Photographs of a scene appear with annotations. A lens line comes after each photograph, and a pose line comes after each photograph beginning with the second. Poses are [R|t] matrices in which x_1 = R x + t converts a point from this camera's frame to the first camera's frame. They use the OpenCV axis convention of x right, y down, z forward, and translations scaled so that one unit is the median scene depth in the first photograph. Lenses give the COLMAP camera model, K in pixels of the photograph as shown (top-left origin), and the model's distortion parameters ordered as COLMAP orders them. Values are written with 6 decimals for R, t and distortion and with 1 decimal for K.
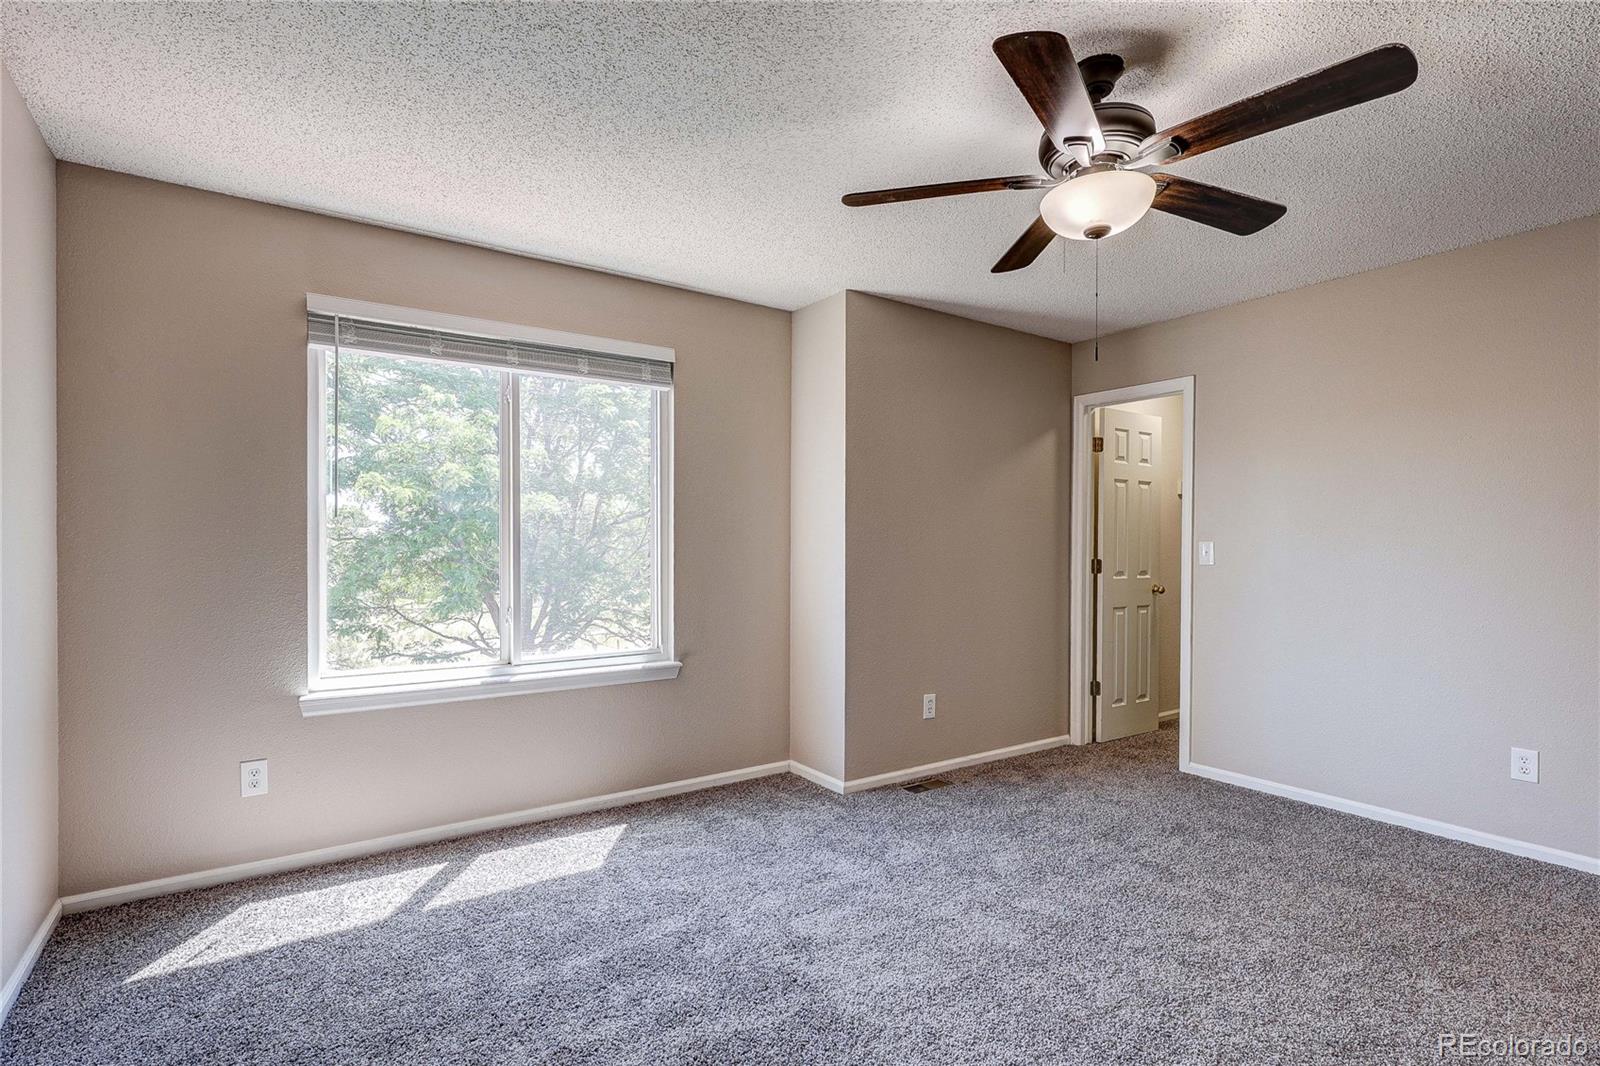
lens RADIAL K [[758.8, 0, 853.9], [0, 758.8, 554.2], [0, 0, 1]] dist [-0.000289, -0.001289]
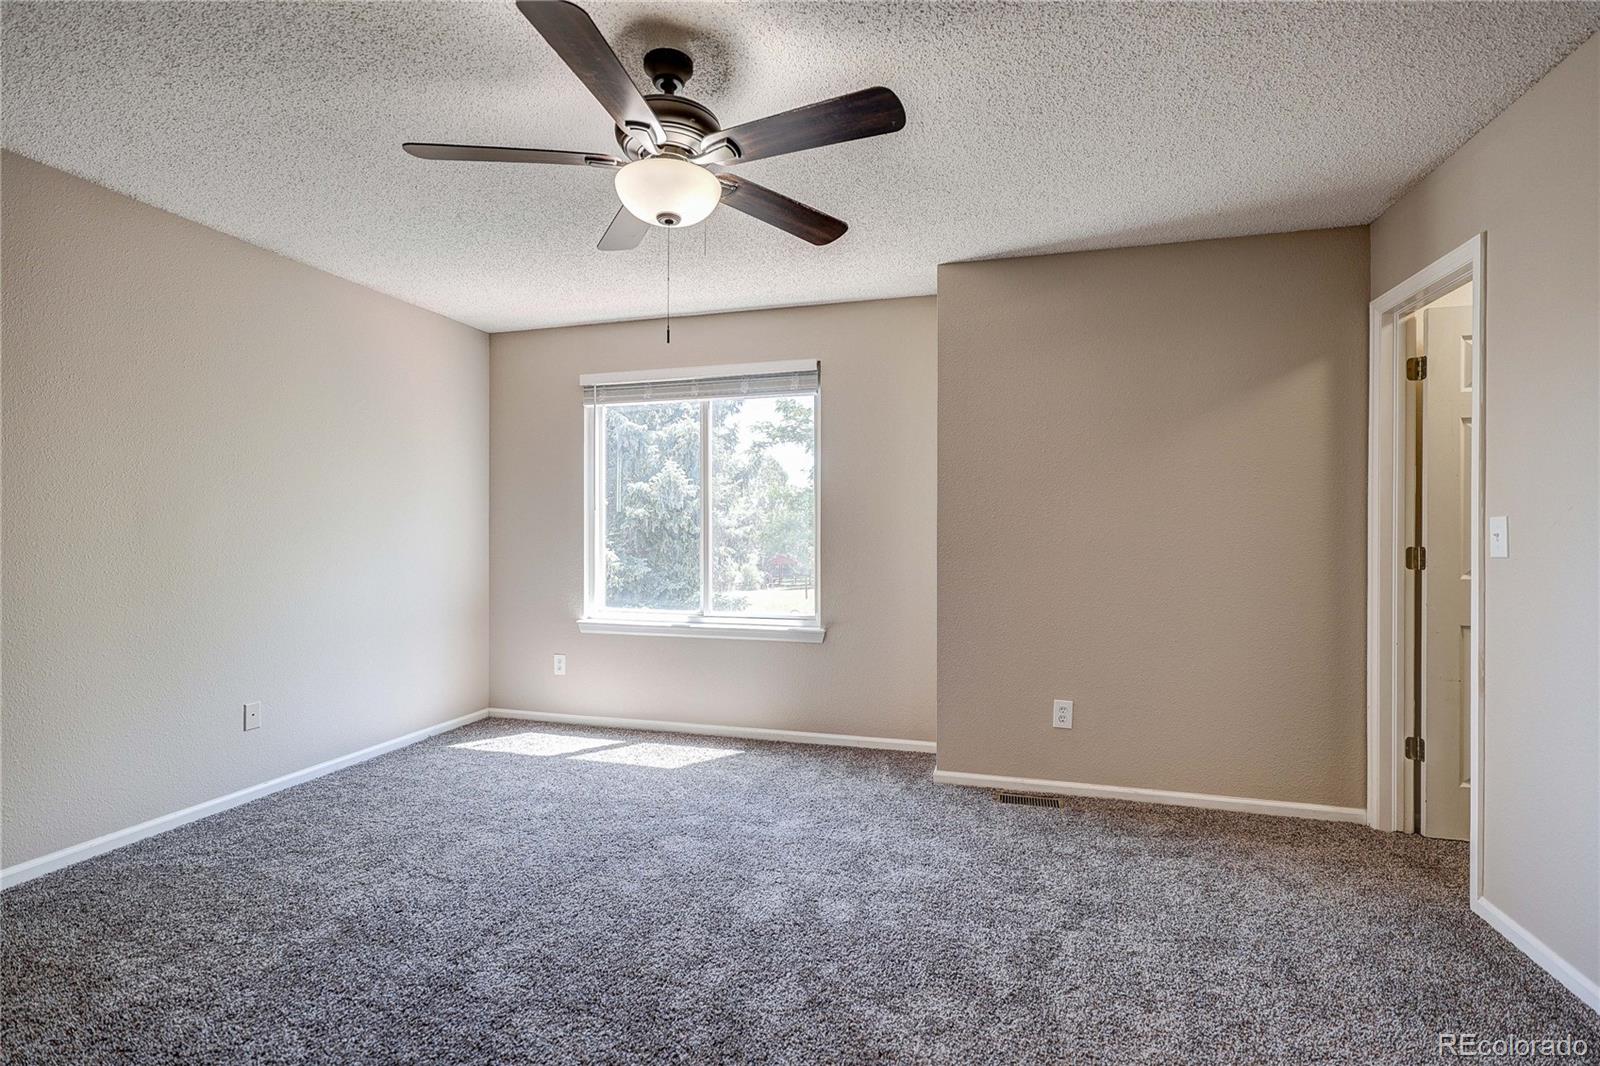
lens RADIAL K [[758.8, 0, 810.1], [0, 758.8, 534.2], [0, 0, 1]] dist [-0.000289, -0.001289]
pose [[0.626808, 0.000732, -0.779173, 0.669671], [-0.008408, 0.999948, -0.005824, 0.005376], [0.779128, 0.010202, 0.626782, 0.272385]]
